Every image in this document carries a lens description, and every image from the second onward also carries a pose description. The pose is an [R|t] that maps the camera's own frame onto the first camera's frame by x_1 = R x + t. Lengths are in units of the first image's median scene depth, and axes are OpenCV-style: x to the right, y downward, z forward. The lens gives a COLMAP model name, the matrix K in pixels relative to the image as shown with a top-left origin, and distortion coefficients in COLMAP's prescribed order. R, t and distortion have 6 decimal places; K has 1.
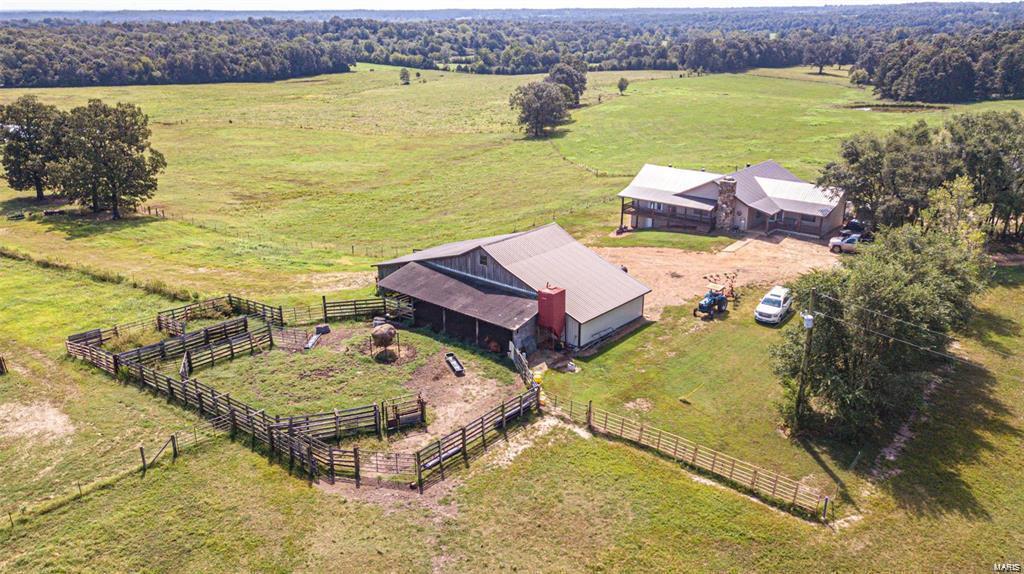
lens RADIAL K [[803.0, 0, 512.0], [0, 803.0, 287.0], [0, 0, 1]] dist [0.039576, 0.039680]
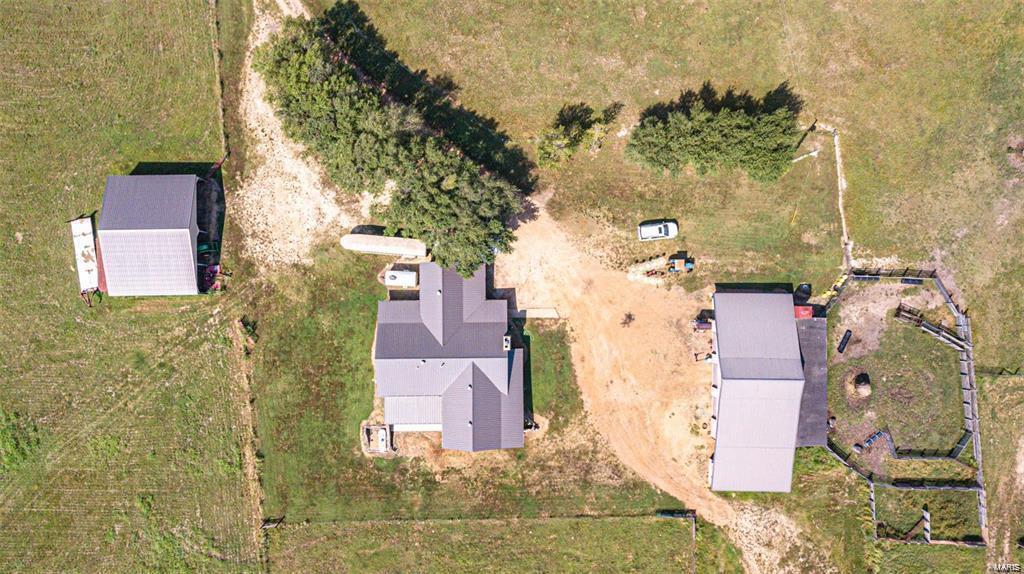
lens RADIAL K [[803.0, 0, 512.0], [0, 803.0, 287.0], [0, 0, 1]] dist [0.039576, 0.039680]
pose [[-0.642572, -0.765838, -0.024383, 0.594522], [0.226901, -0.220581, 0.948610, -1.935345], [-0.731859, 0.604017, 0.315508, 1.028776]]
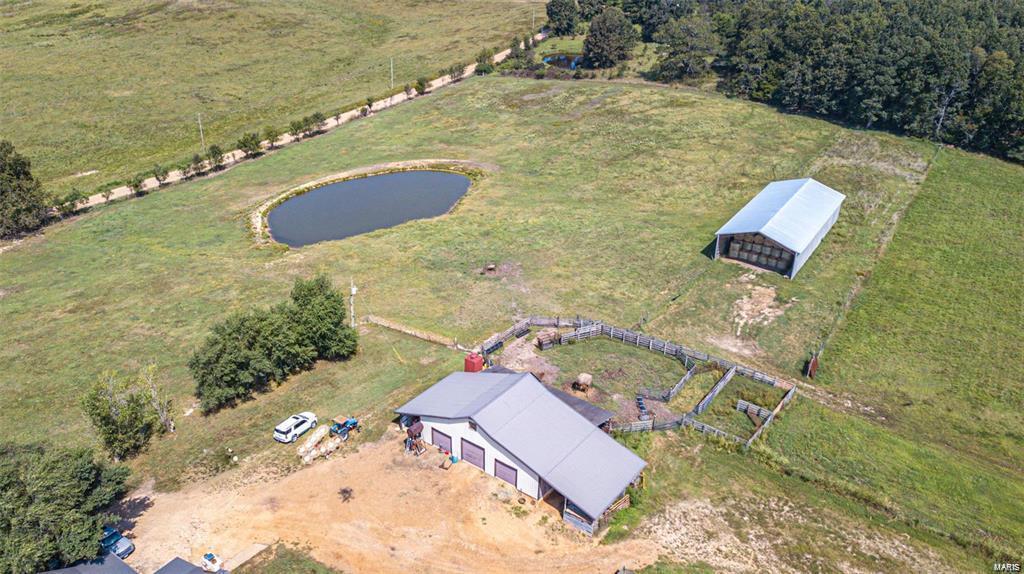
lens RADIAL K [[803.0, 0, 512.0], [0, 803.0, 287.0], [0, 0, 1]] dist [0.039576, 0.039680]
pose [[-0.997020, 0.007745, -0.076748, 0.110375], [-0.049876, 0.694255, 0.717999, -1.364964], [0.058844, 0.719687, -0.691800, 2.256107]]
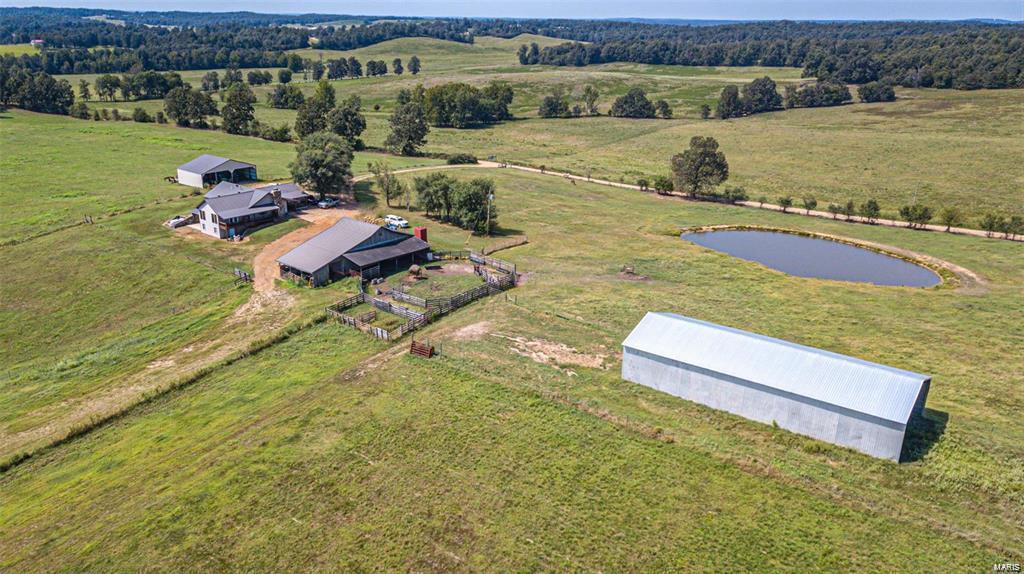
lens RADIAL K [[803.0, 0, 512.0], [0, 803.0, 287.0], [0, 0, 1]] dist [0.039576, 0.039680]
pose [[-0.004432, -0.334235, 0.942479, -2.584803], [0.319233, 0.892700, 0.318083, -0.588206], [-0.947666, 0.302280, 0.102743, 0.634933]]
